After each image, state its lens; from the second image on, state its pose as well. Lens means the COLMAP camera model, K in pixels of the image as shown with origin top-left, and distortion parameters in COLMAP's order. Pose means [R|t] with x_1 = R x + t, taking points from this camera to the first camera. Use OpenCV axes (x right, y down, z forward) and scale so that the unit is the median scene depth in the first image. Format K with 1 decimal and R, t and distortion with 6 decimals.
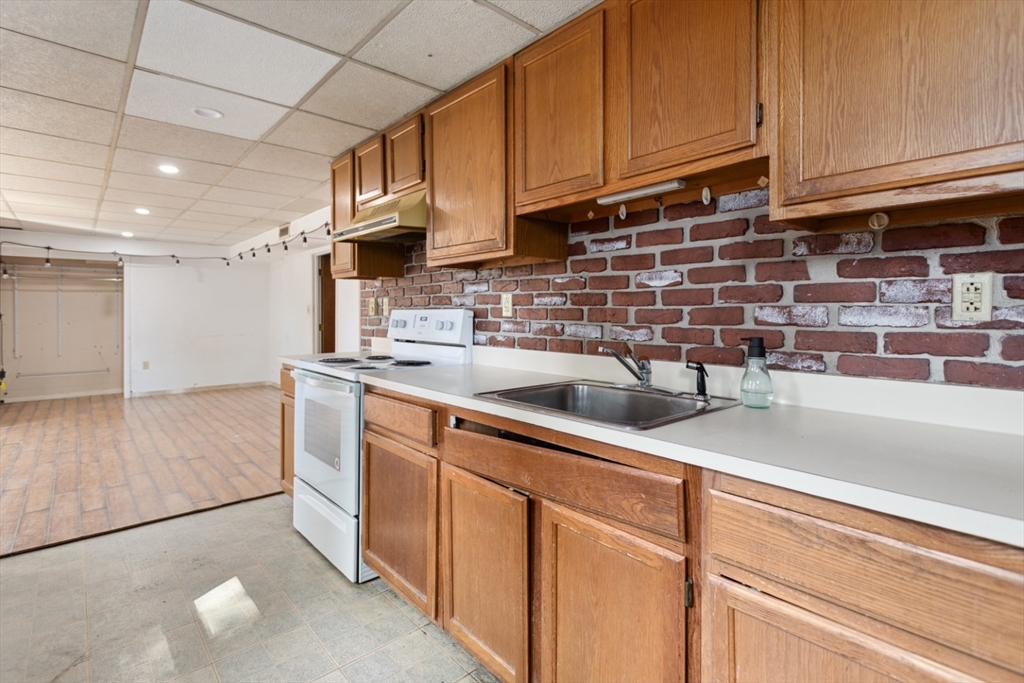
lens RADIAL K [[499.0, 0, 514.3], [0, 499.0, 305.9], [0, 0, 1]] dist [-0.000993, 0.000386]
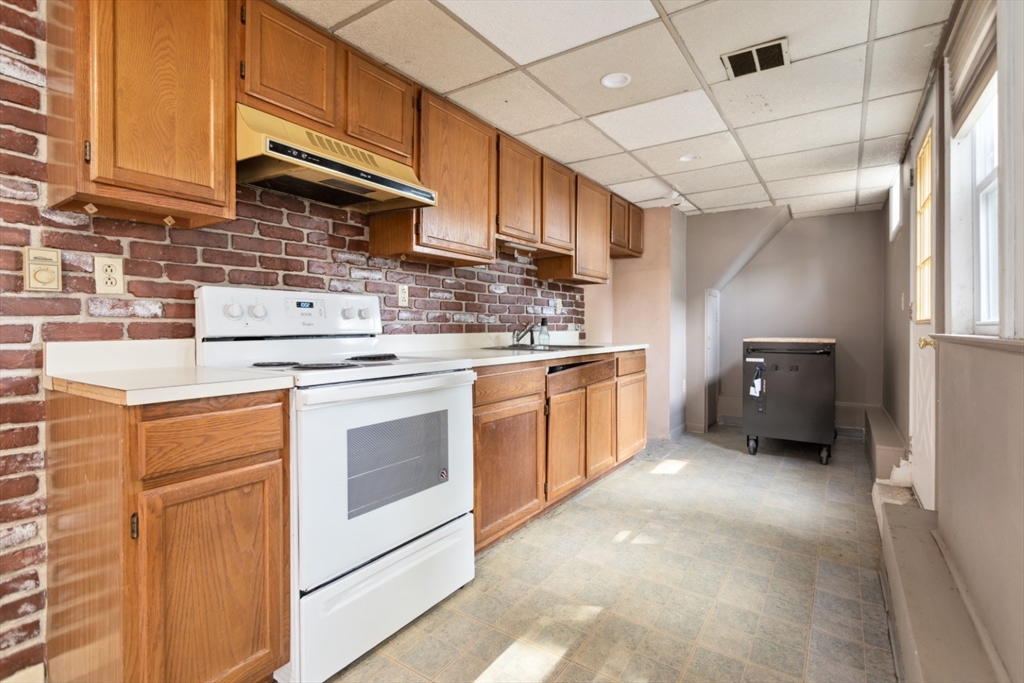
lens RADIAL K [[489.7, 0, 515.6], [0, 489.7, 323.1], [0, 0, 1]] dist [0.001413, 0.000815]
pose [[-0.256944, 0.006651, 0.966404, -1.314941], [-0.009247, 0.999914, -0.009340, 0.078303], [-0.966382, -0.011337, -0.256860, 1.226746]]
